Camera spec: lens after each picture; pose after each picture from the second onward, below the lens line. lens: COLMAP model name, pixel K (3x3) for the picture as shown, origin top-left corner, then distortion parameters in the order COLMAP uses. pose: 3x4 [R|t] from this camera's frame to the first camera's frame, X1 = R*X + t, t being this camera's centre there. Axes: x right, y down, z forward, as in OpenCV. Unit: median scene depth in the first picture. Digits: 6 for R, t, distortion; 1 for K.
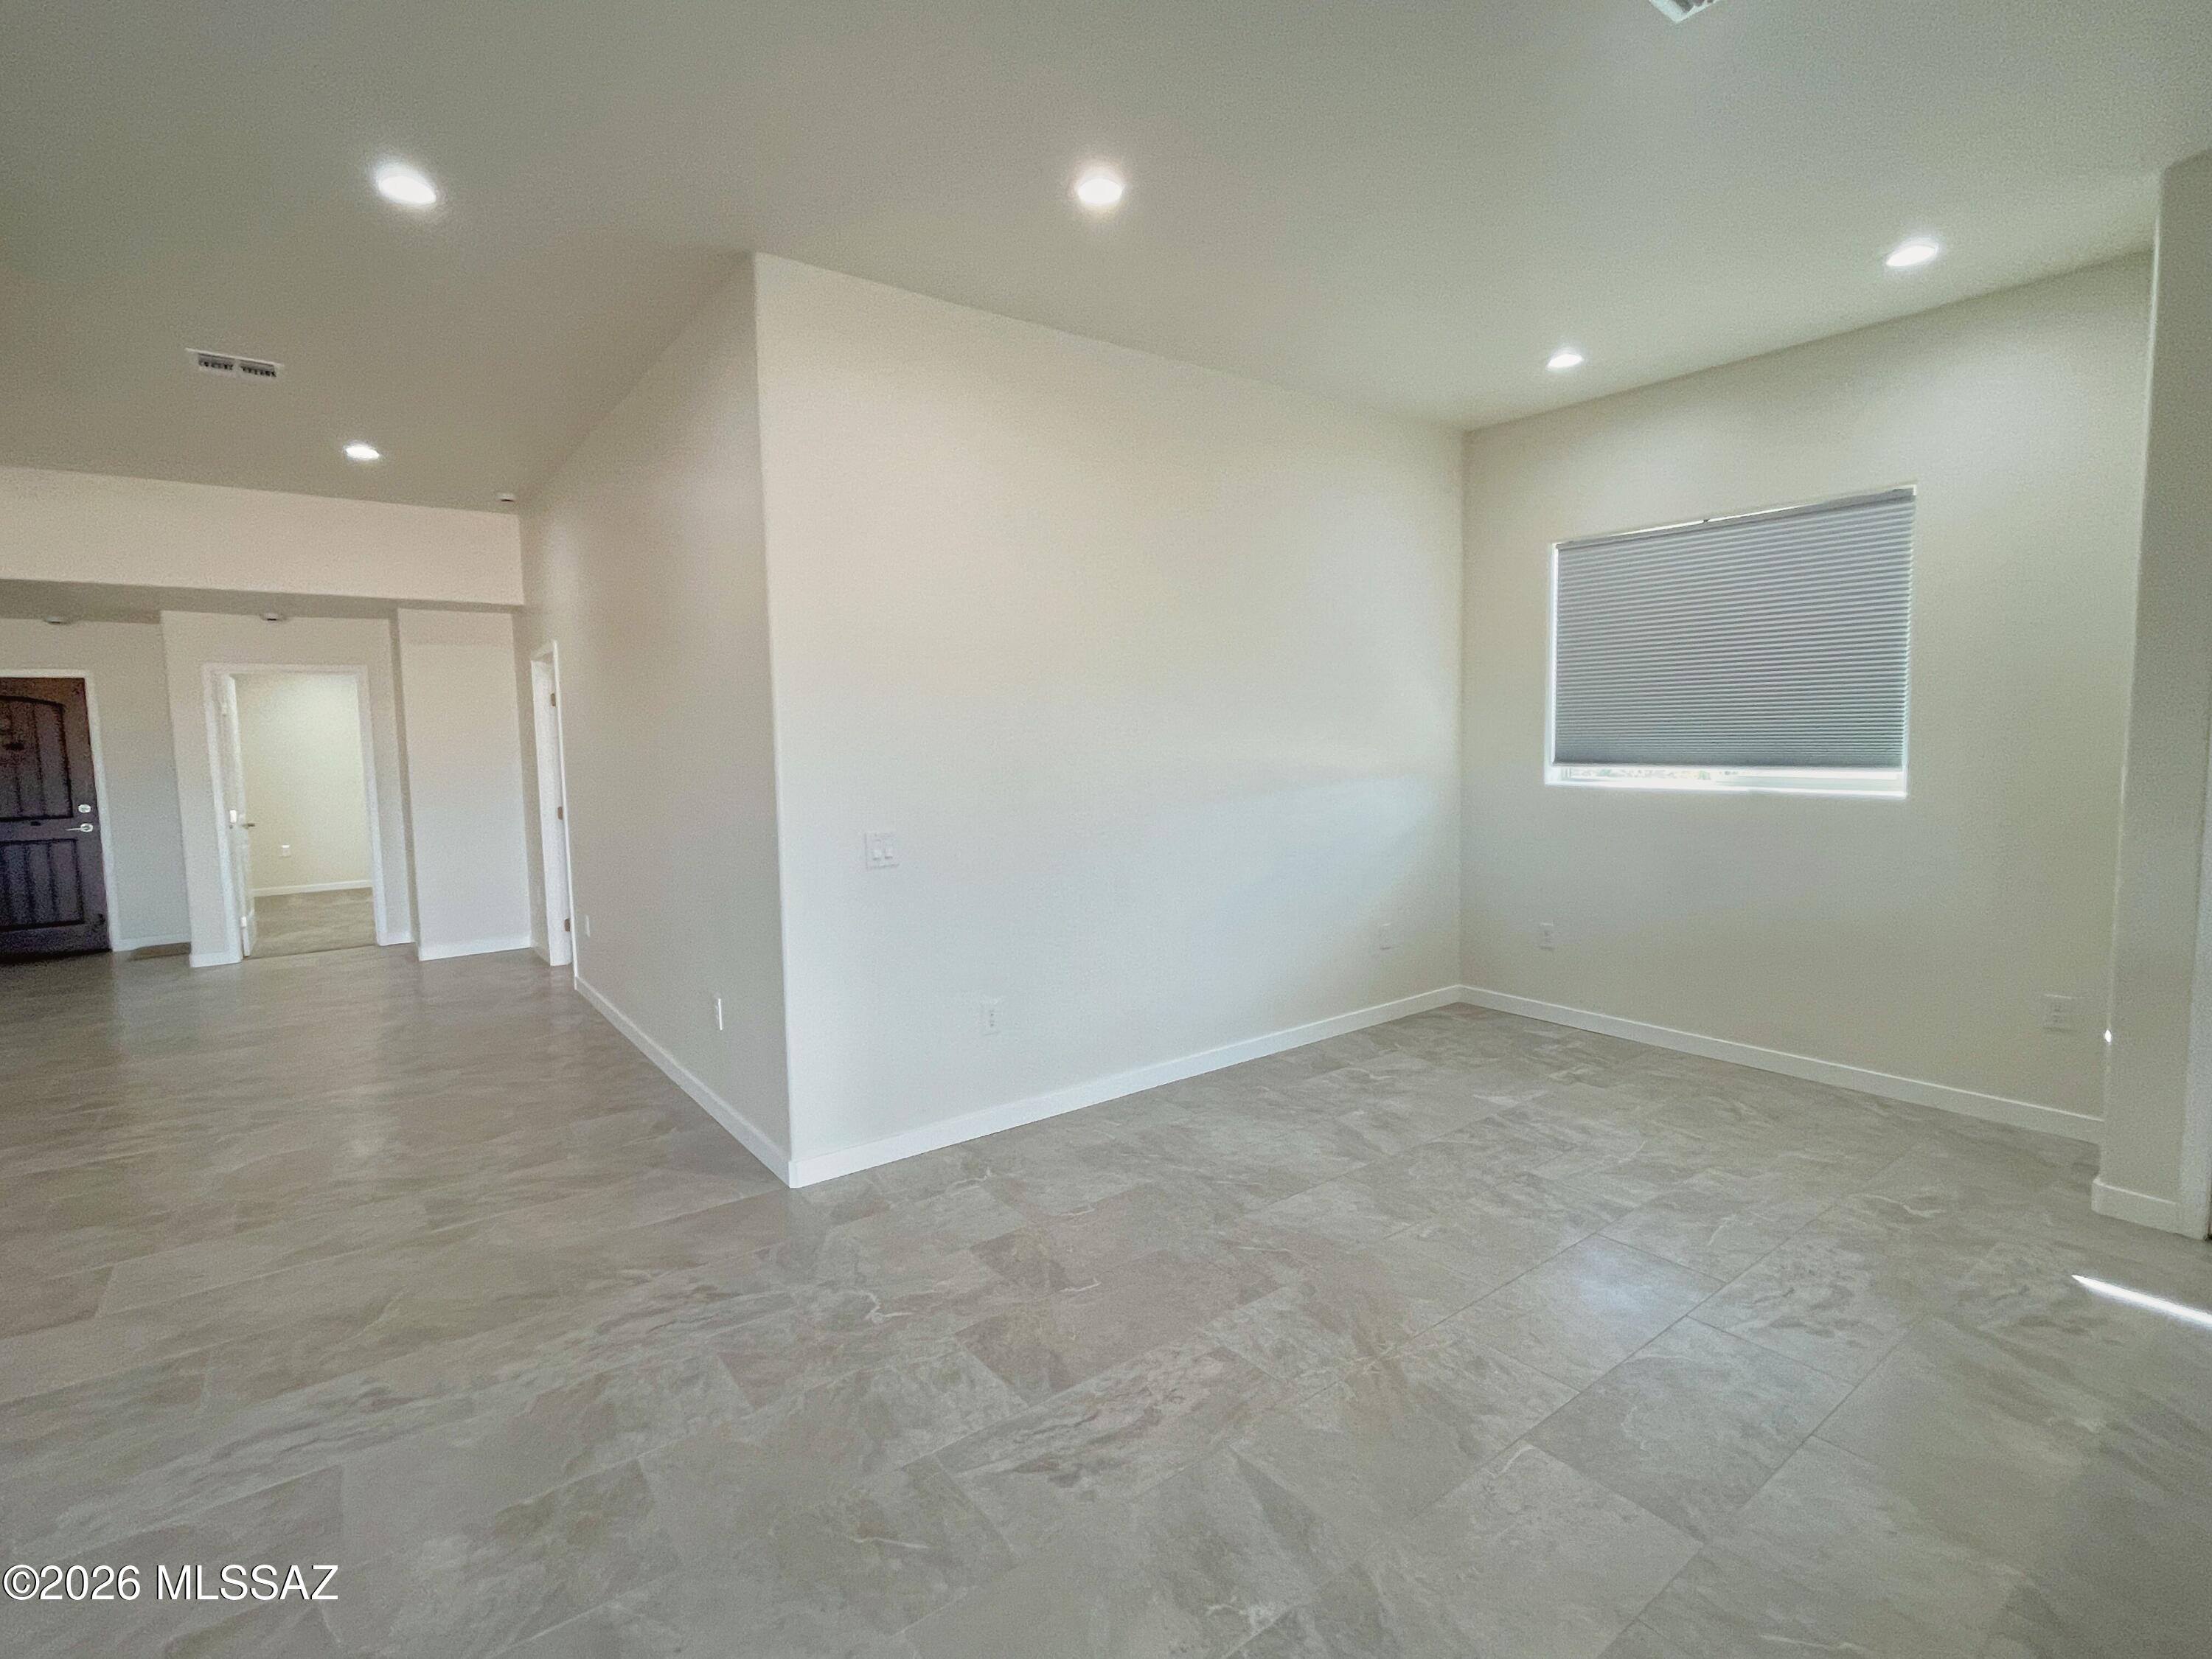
lens RADIAL K [[1047.2, 0, 1098.2], [0, 1047.2, 814.7], [0, 0, 1]] dist [-0.000036, -0.000202]
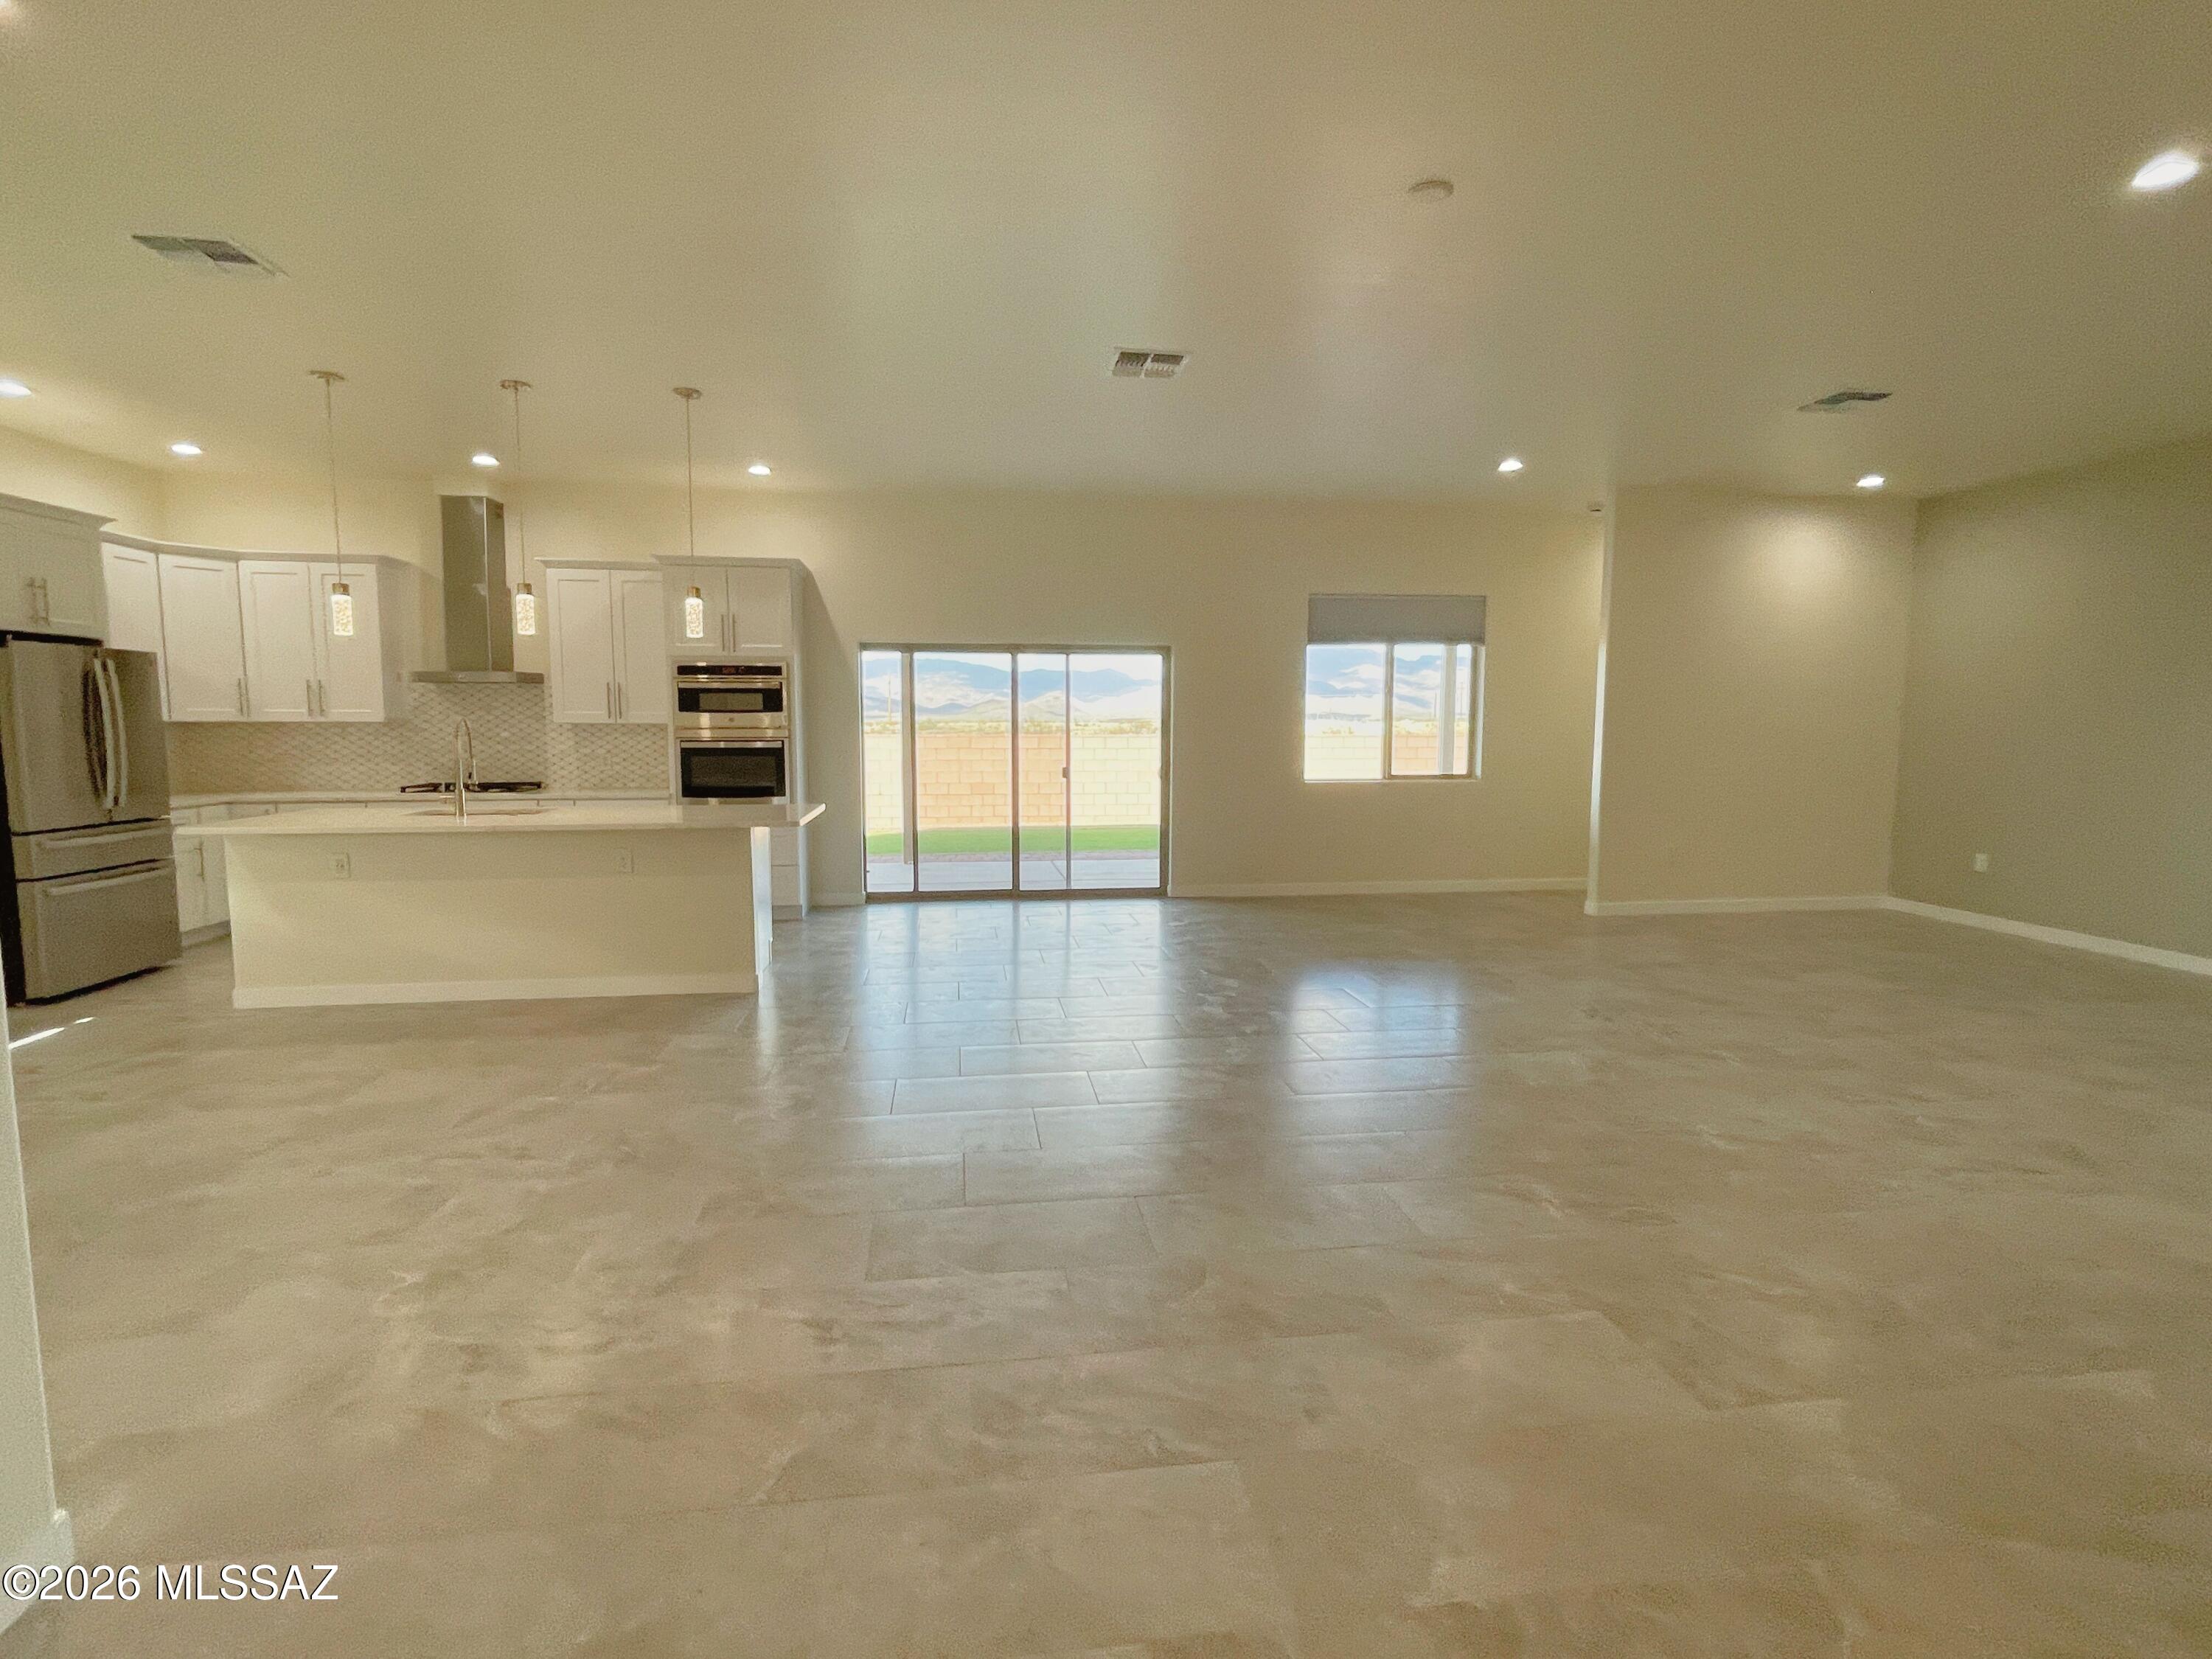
lens RADIAL K [[1041.3, 0, 1106.5], [0, 1041.3, 823.3], [0, 0, 1]] dist [0.000000, 0.000215]
pose [[-0.879898, -0.033460, 0.473983, -0.980246], [0.052010, 0.984742, 0.166067, -0.051846], [-0.472307, 0.170774, -0.864732, 1.174305]]
